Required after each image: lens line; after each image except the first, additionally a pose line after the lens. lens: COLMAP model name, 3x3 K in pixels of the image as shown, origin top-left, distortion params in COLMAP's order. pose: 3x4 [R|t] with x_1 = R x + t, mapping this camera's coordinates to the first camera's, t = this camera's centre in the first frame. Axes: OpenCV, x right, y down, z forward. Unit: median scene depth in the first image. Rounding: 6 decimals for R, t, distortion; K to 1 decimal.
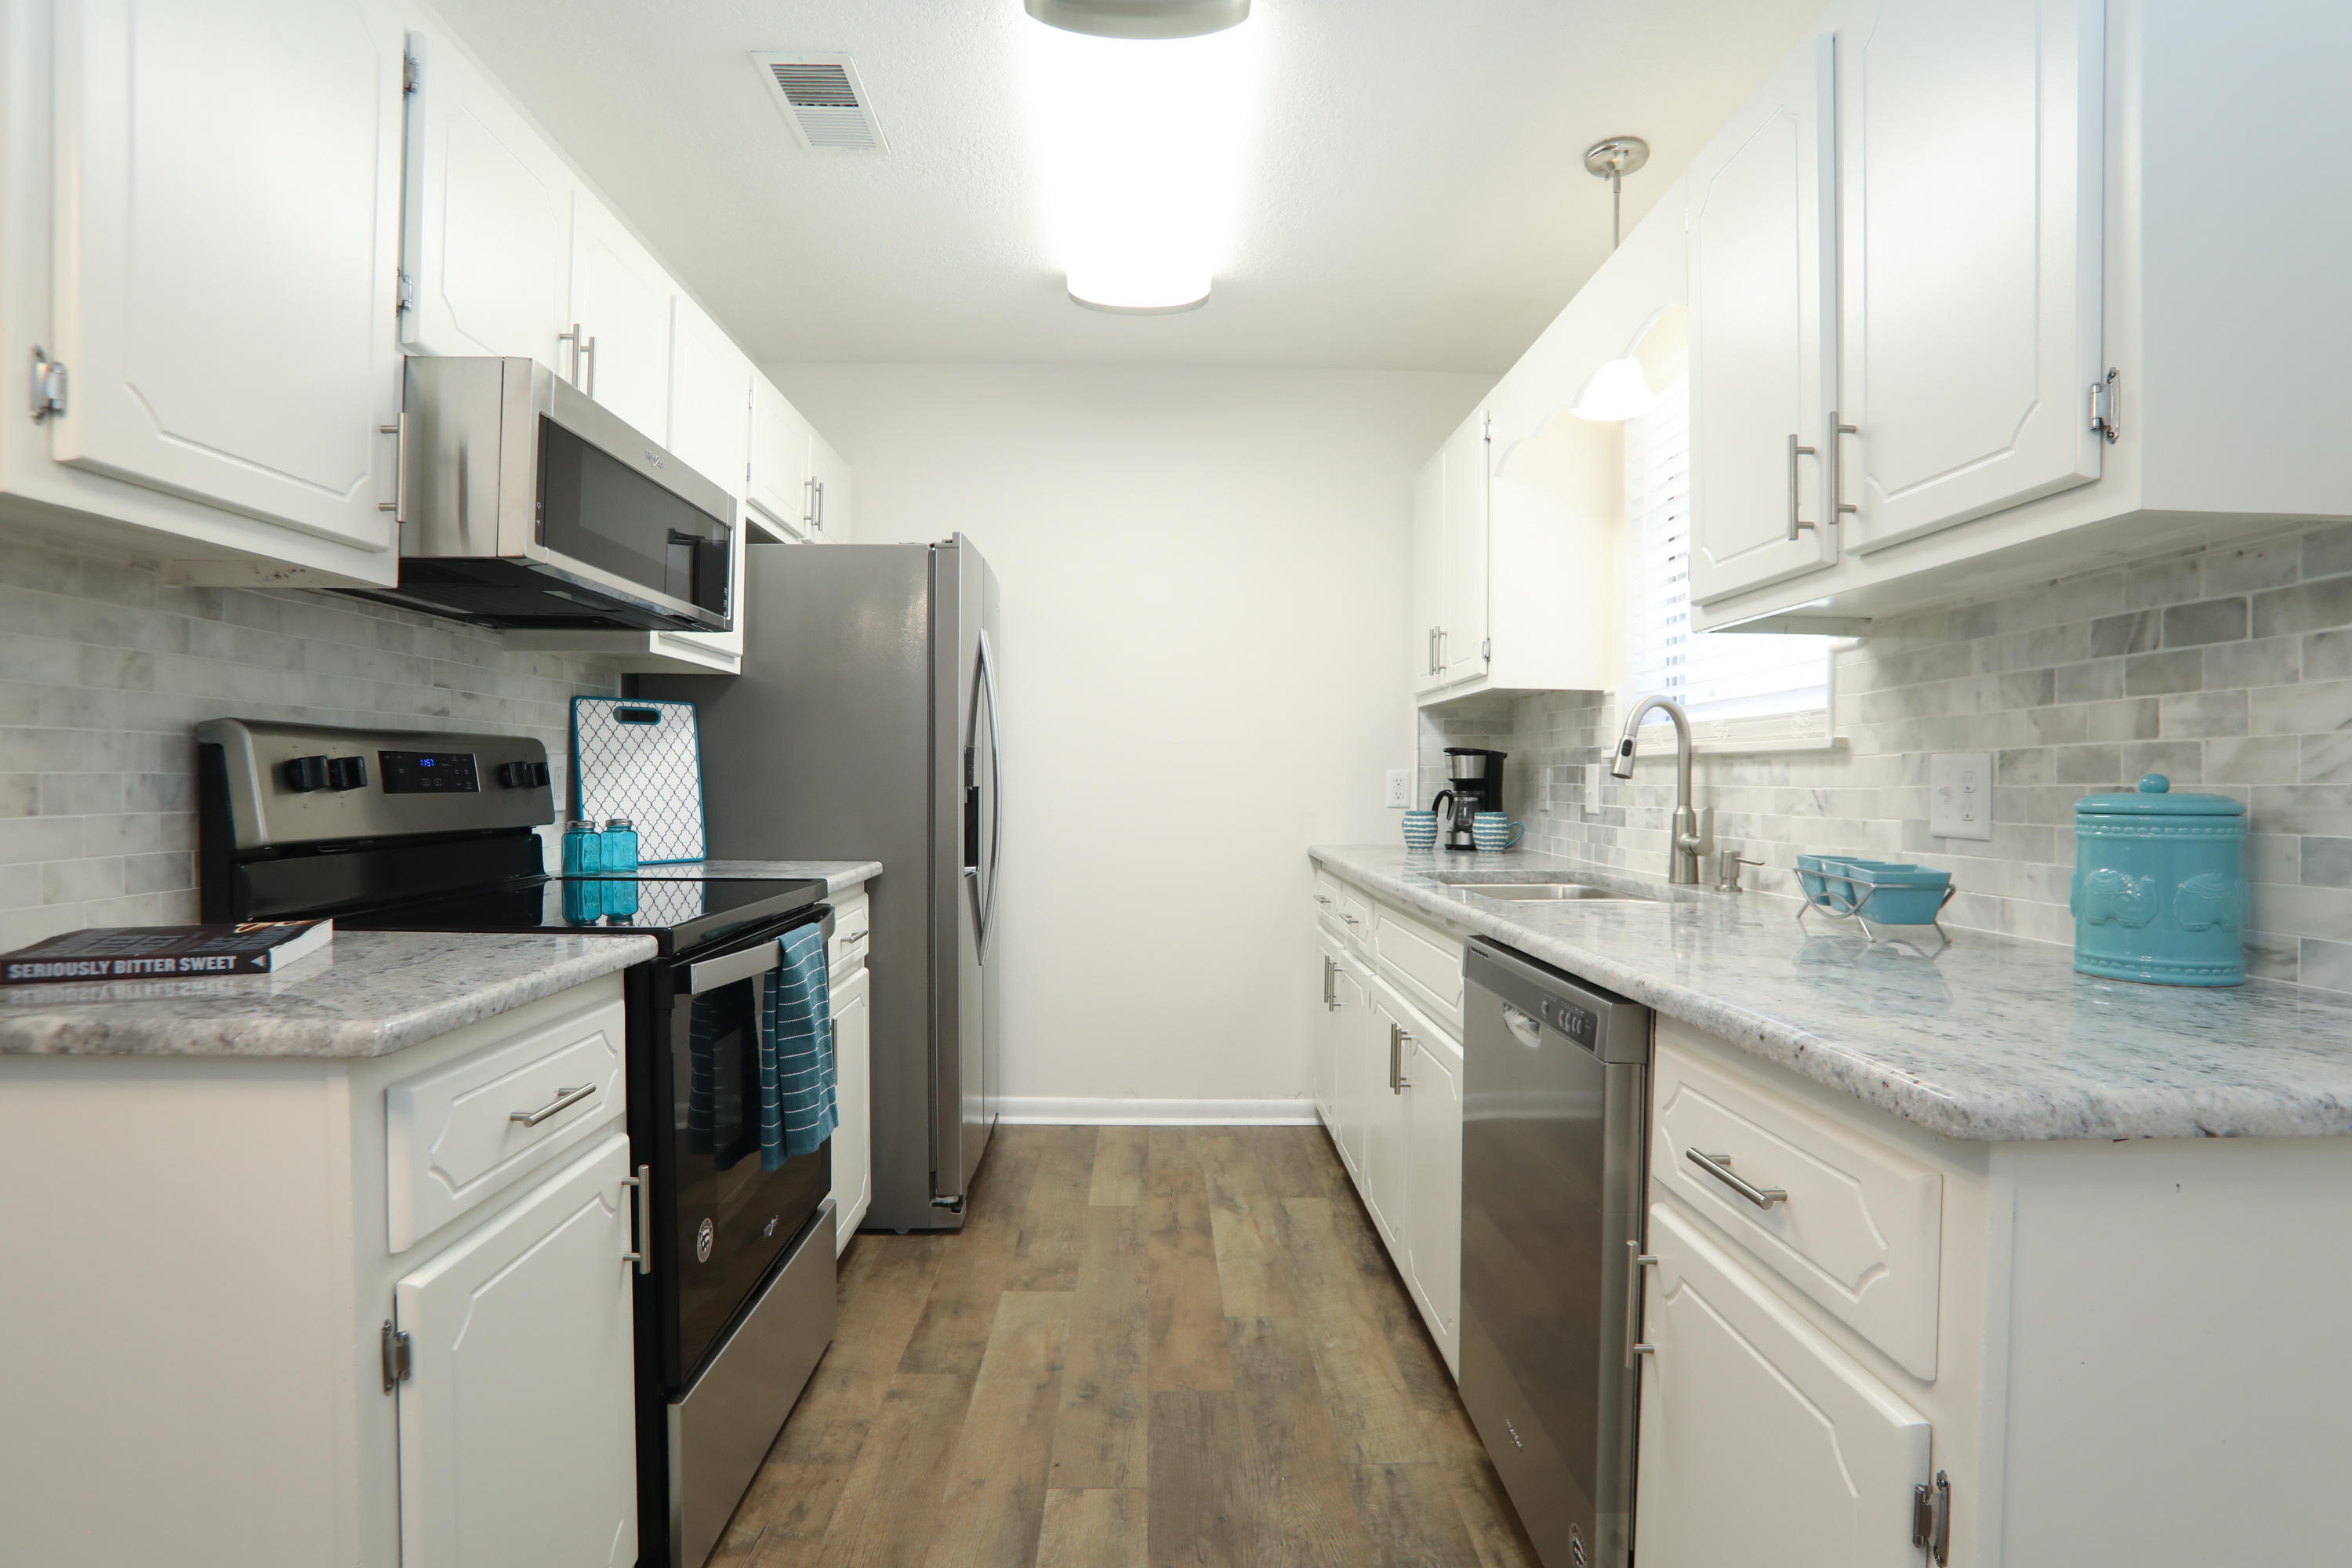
lens RADIAL K [[1152.7, 0, 1176.0], [0, 1152.7, 784.0], [0, 0, 1]] dist [-0.020745, 0.000461]
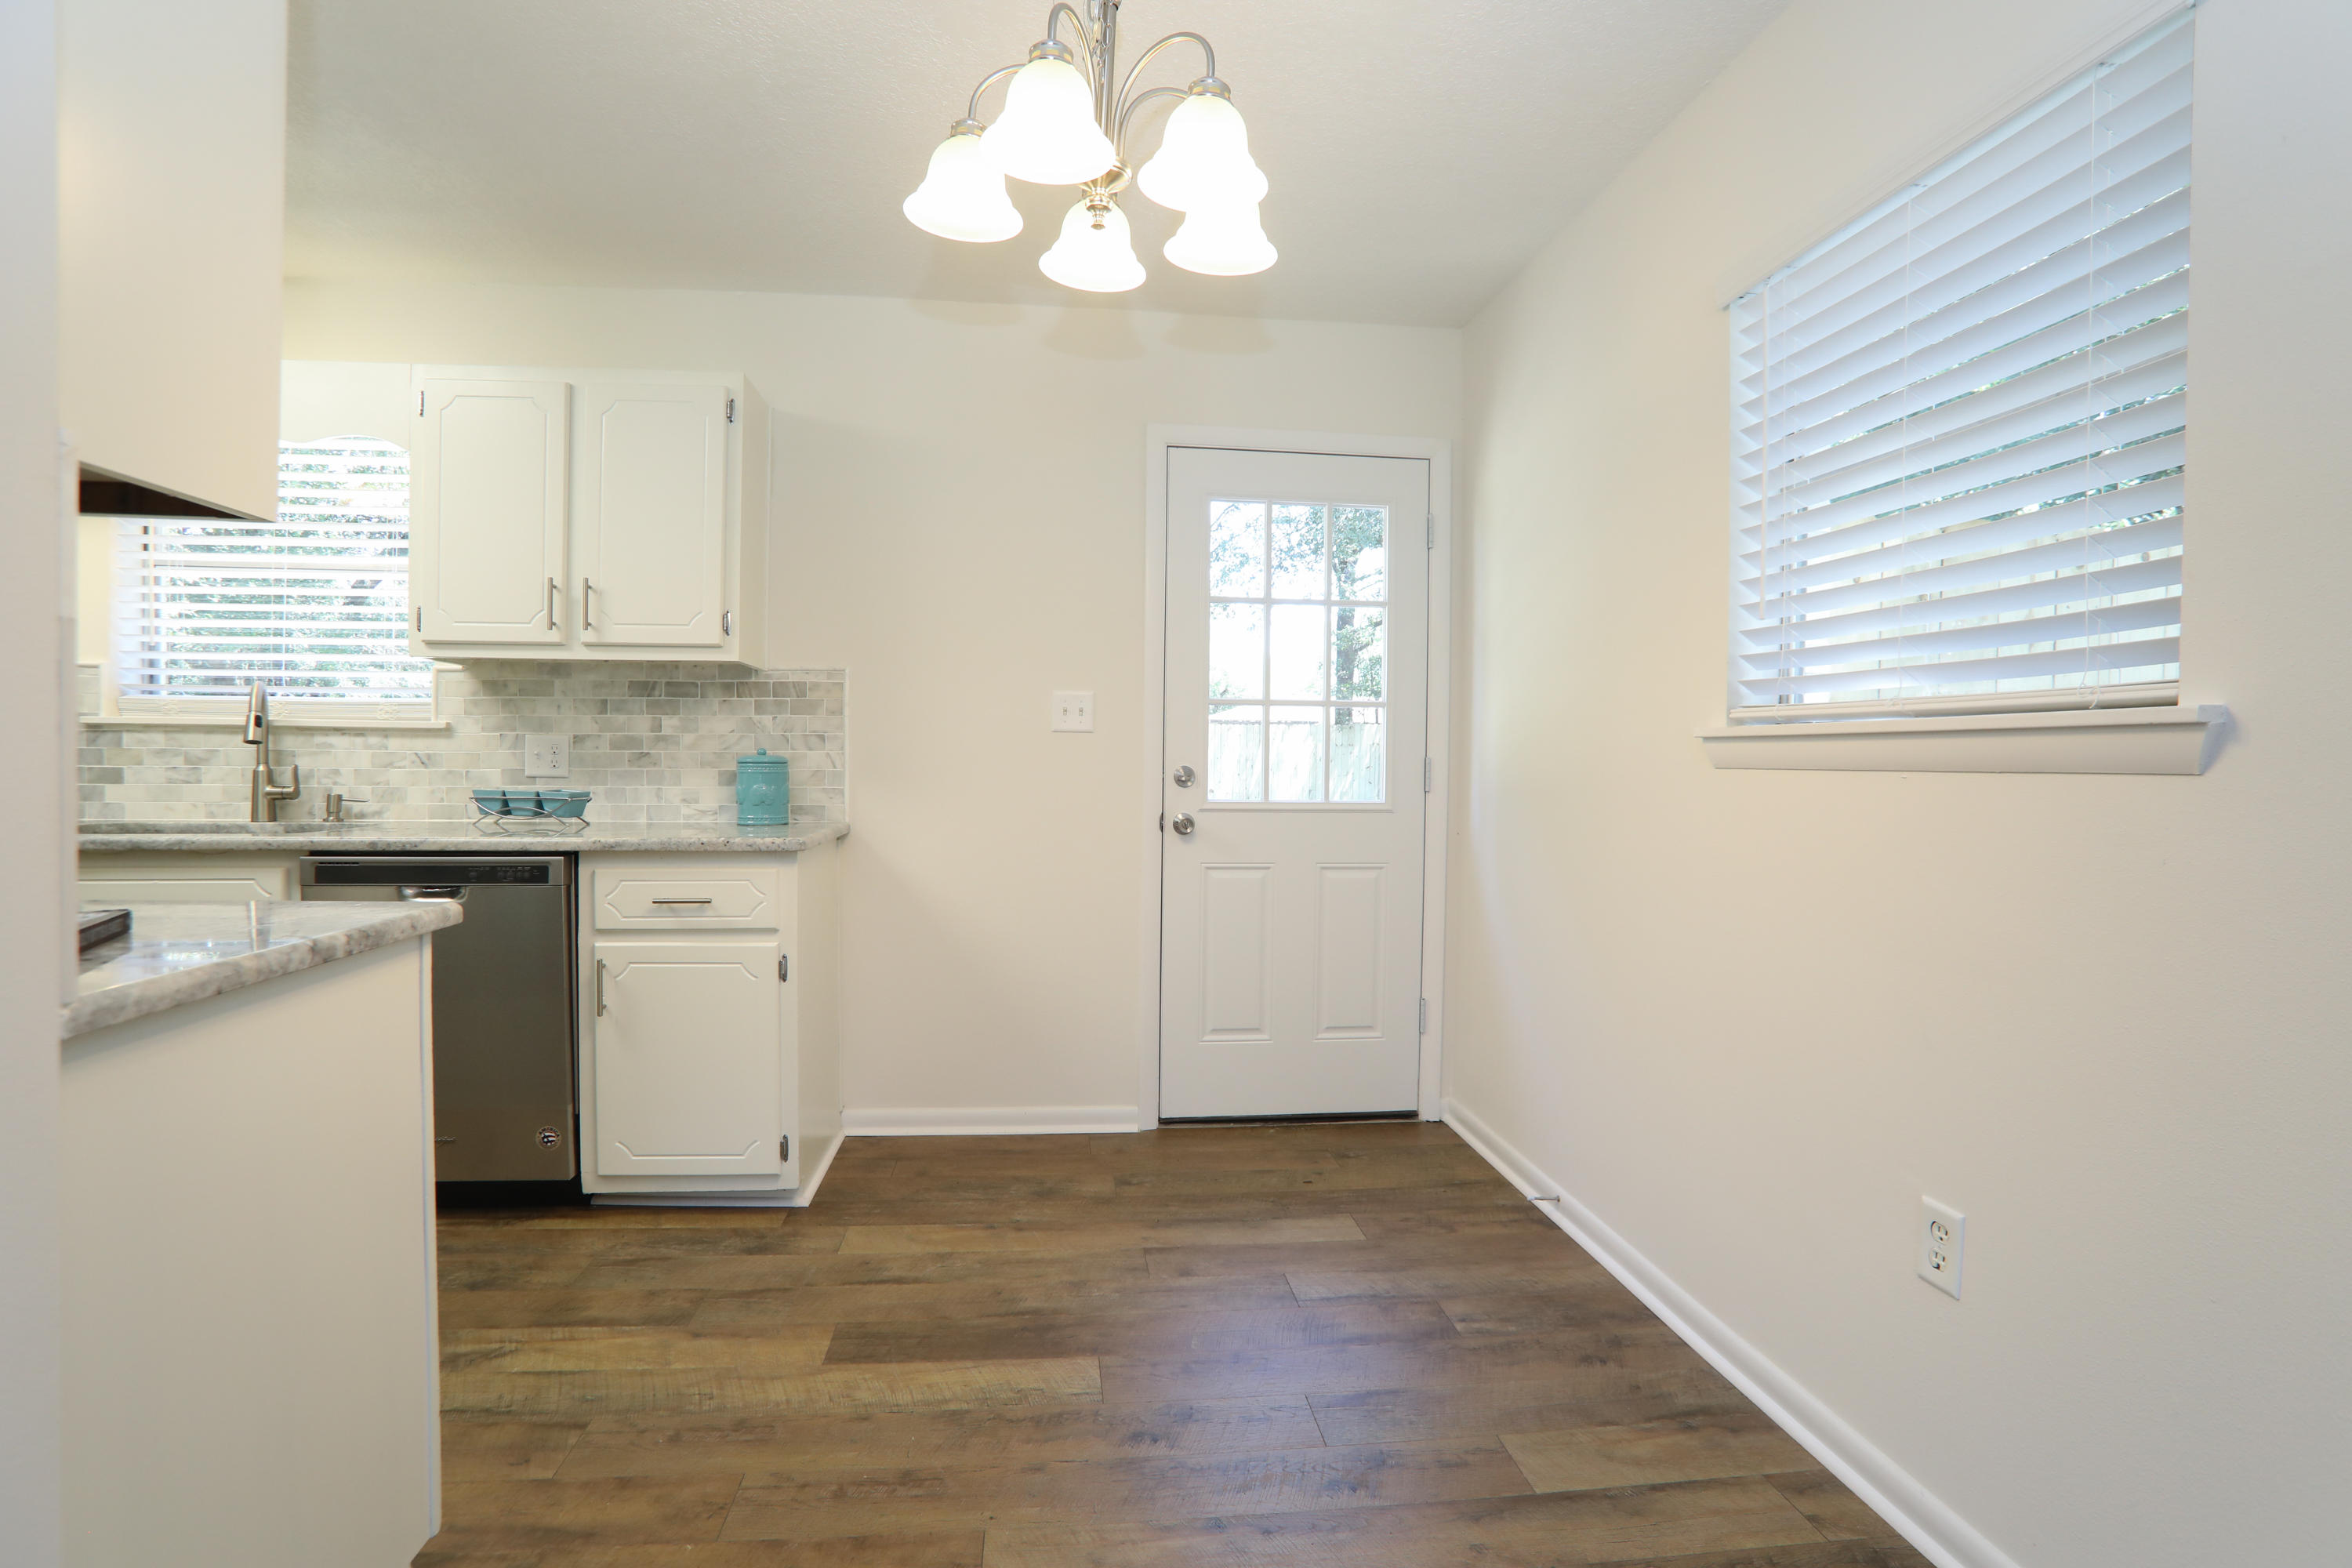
lens RADIAL K [[1152.7, 0, 1176.0], [0, 1152.7, 784.0], [0, 0, 1]] dist [-0.020745, 0.000461]
pose [[-0.081633, -0.032306, 0.996139, -1.406967], [-0.008994, 0.999458, 0.031677, -0.014033], [-0.996622, -0.006374, -0.081879, 0.058578]]
